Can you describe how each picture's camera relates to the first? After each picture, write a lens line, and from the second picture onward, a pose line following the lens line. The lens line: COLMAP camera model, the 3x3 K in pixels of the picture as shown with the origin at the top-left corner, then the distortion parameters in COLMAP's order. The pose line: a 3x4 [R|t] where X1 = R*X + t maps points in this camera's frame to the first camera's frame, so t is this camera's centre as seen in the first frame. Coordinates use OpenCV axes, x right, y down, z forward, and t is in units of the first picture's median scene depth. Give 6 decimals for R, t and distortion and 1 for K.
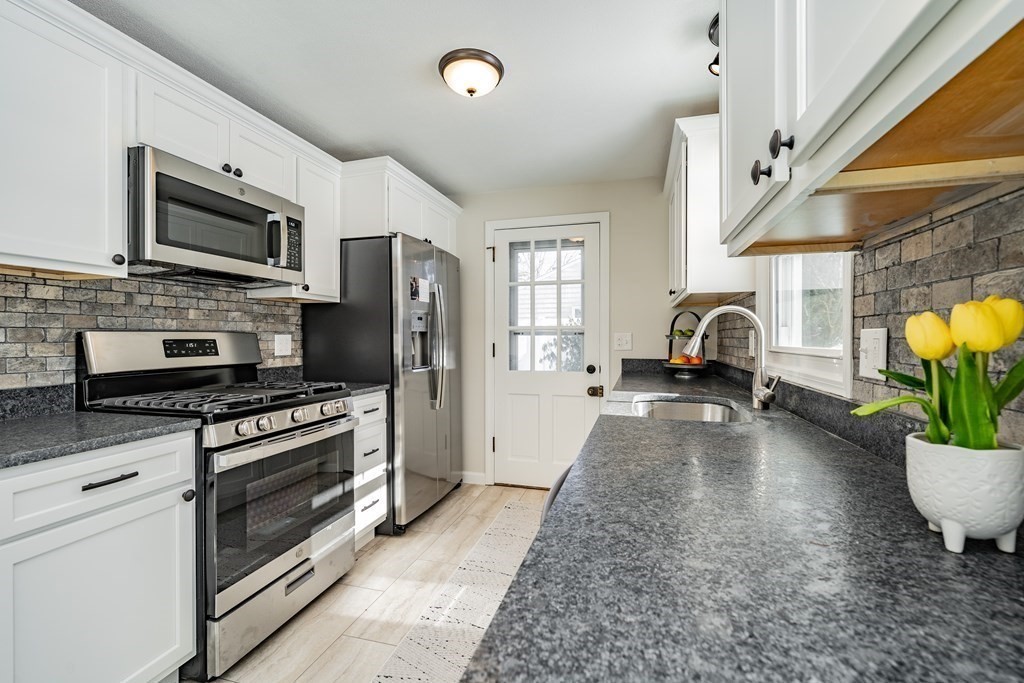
lens RADIAL K [[440.3, 0, 518.1], [0, 440.3, 339.4], [0, 0, 1]] dist [0.000217, 0.000175]
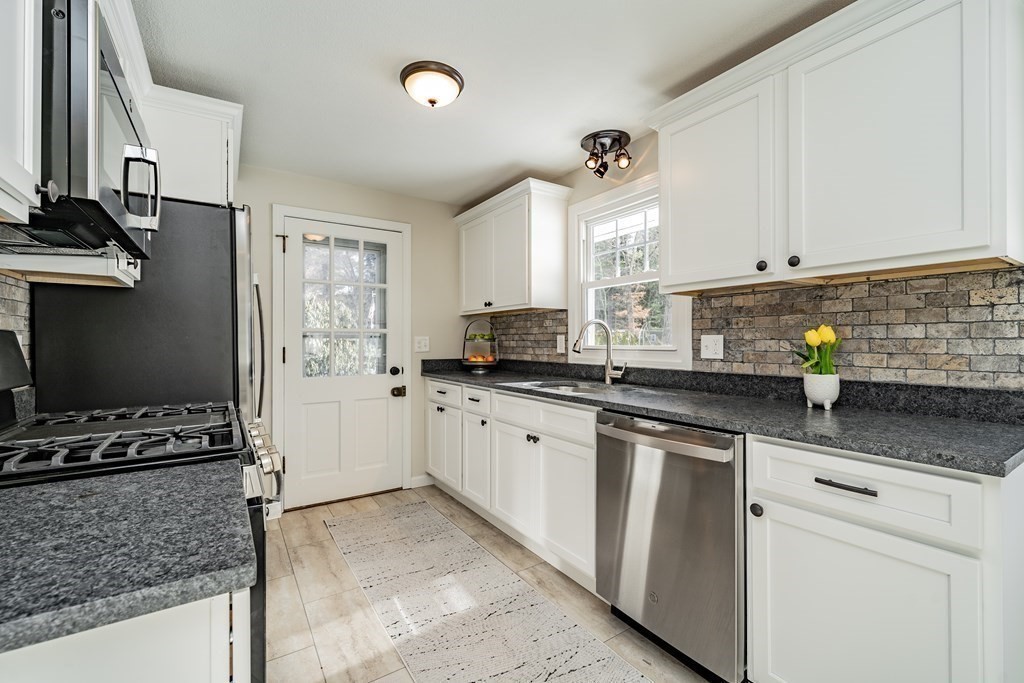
lens RADIAL K [[437.2, 0, 512.6], [0, 437.2, 339.6], [0, 0, 1]] dist [0.000283, -0.000173]
pose [[0.651887, 0.001803, 0.758314, -0.606471], [0.005301, 0.999962, -0.006934, 0.002944], [-0.758298, 0.008540, 0.651852, 0.153232]]
